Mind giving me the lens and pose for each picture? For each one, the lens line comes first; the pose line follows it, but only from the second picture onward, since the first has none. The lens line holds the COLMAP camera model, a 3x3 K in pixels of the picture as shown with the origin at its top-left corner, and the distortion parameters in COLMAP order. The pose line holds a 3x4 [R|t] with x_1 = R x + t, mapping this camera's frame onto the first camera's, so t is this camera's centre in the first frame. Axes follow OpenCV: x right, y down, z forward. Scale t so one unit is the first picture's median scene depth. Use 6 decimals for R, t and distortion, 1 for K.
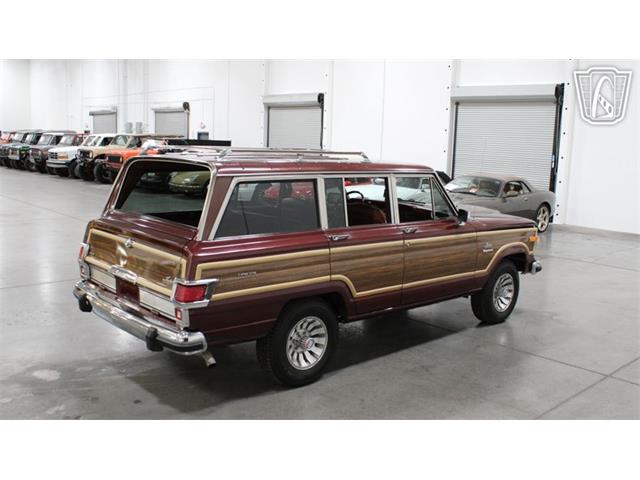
lens RADIAL K [[616.1, 0, 323.3], [0, 616.1, 241.9], [0, 0, 1]] dist [-0.152710, 0.177197]
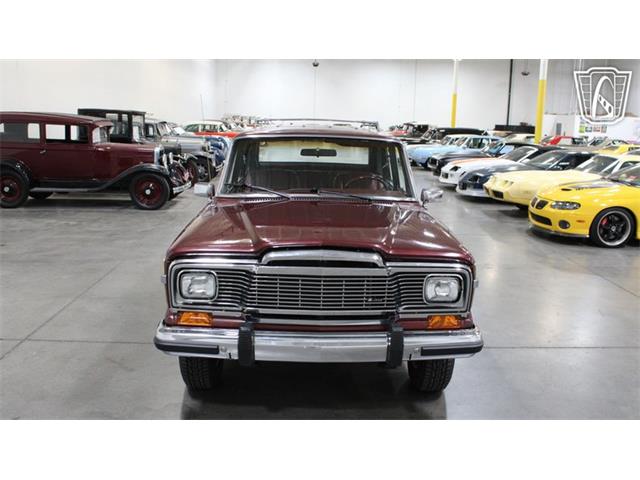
lens RADIAL K [[612.4, 0, 323.1], [0, 612.4, 241.2], [0, 0, 1]] dist [-0.152499, 0.173350]
pose [[-0.647320, 0.098829, -0.755784, 0.757719], [-0.169478, 0.948075, 0.269130, -0.227008], [0.743138, 0.302302, -0.596959, 1.631675]]
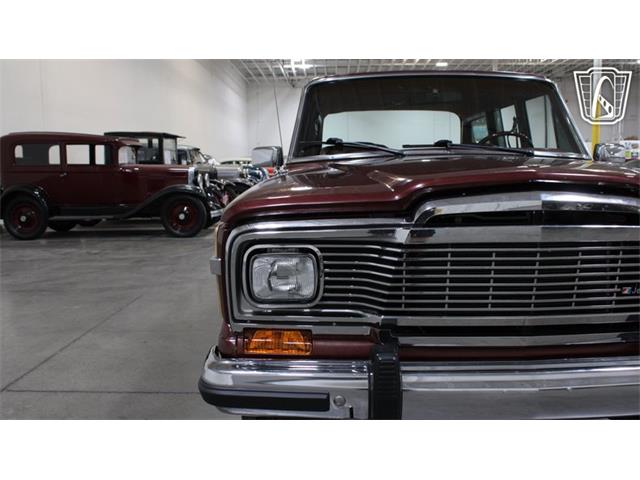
lens RADIAL K [[614.4, 0, 324.2], [0, 614.4, 241.5], [0, 0, 1]] dist [-0.150426, 0.174272]
pose [[-0.683518, 0.067014, -0.726851, 0.602439], [-0.126605, 0.969800, 0.208470, -0.090734], [0.718870, 0.234516, -0.654391, 1.413993]]
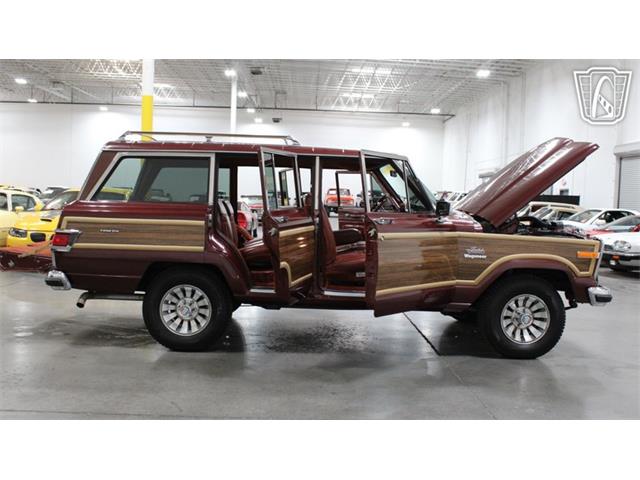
lens RADIAL K [[616.1, 0, 323.3], [0, 616.1, 241.9], [0, 0, 1]] dist [-0.152710, 0.177197]
pose [[0.756603, 0.033061, -0.653038, 0.674478], [-0.110694, 0.990782, -0.078089, 0.084071], [0.644437, 0.131370, 0.753288, 0.279414]]
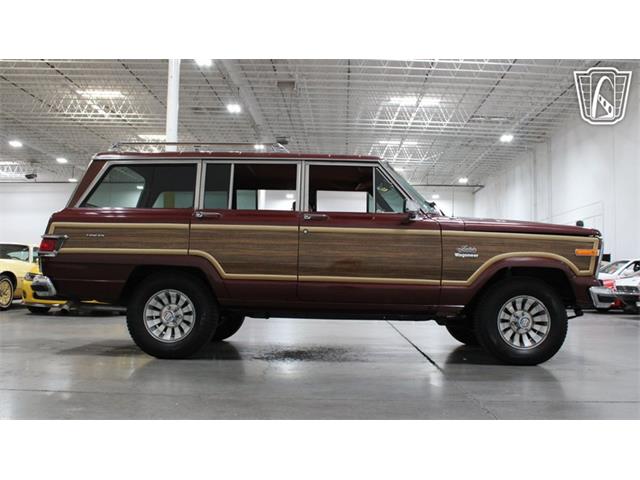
lens RADIAL K [[614.4, 0, 324.2], [0, 614.4, 241.5], [0, 0, 1]] dist [-0.150426, 0.174272]
pose [[0.717323, -0.067067, -0.693506, 0.709974], [-0.104128, 0.973859, -0.201883, 0.179448], [0.688916, 0.217029, 0.691587, 0.359006]]
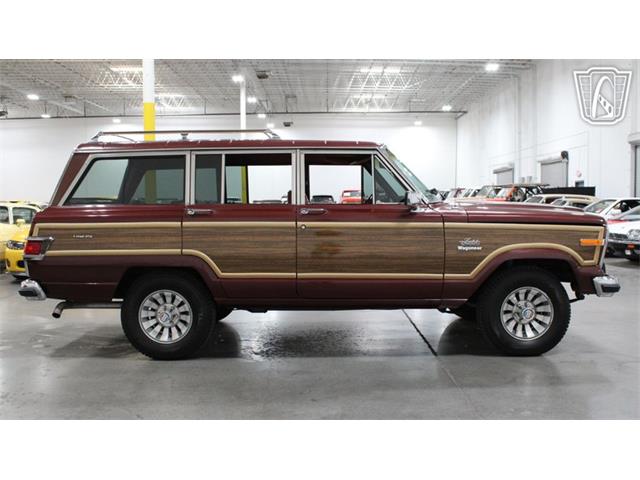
lens RADIAL K [[614.4, 0, 324.2], [0, 614.4, 241.5], [0, 0, 1]] dist [-0.150426, 0.174272]
pose [[0.736813, -0.000362, -0.676097, 0.676653], [-0.074317, 0.993897, -0.081524, 0.084053], [0.672000, 0.110313, 0.732289, 0.349328]]
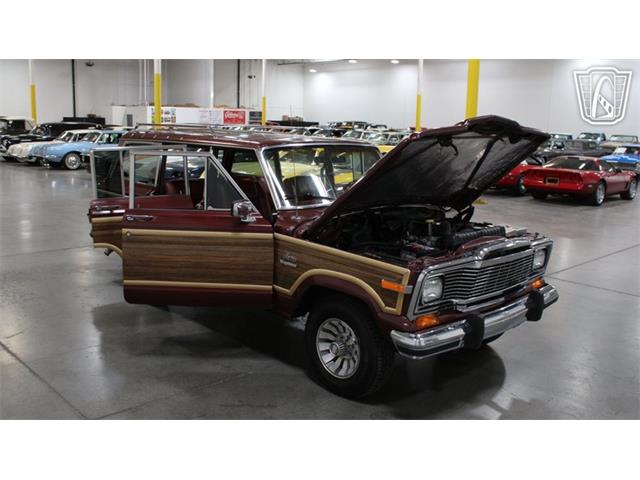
lens RADIAL K [[614.4, 0, 324.2], [0, 614.4, 241.5], [0, 0, 1]] dist [-0.150426, 0.174272]
pose [[0.027322, 0.157266, -0.987178, 1.019190], [-0.189152, 0.970520, 0.149377, -0.131317], [0.981568, 0.182645, 0.056263, 1.047104]]
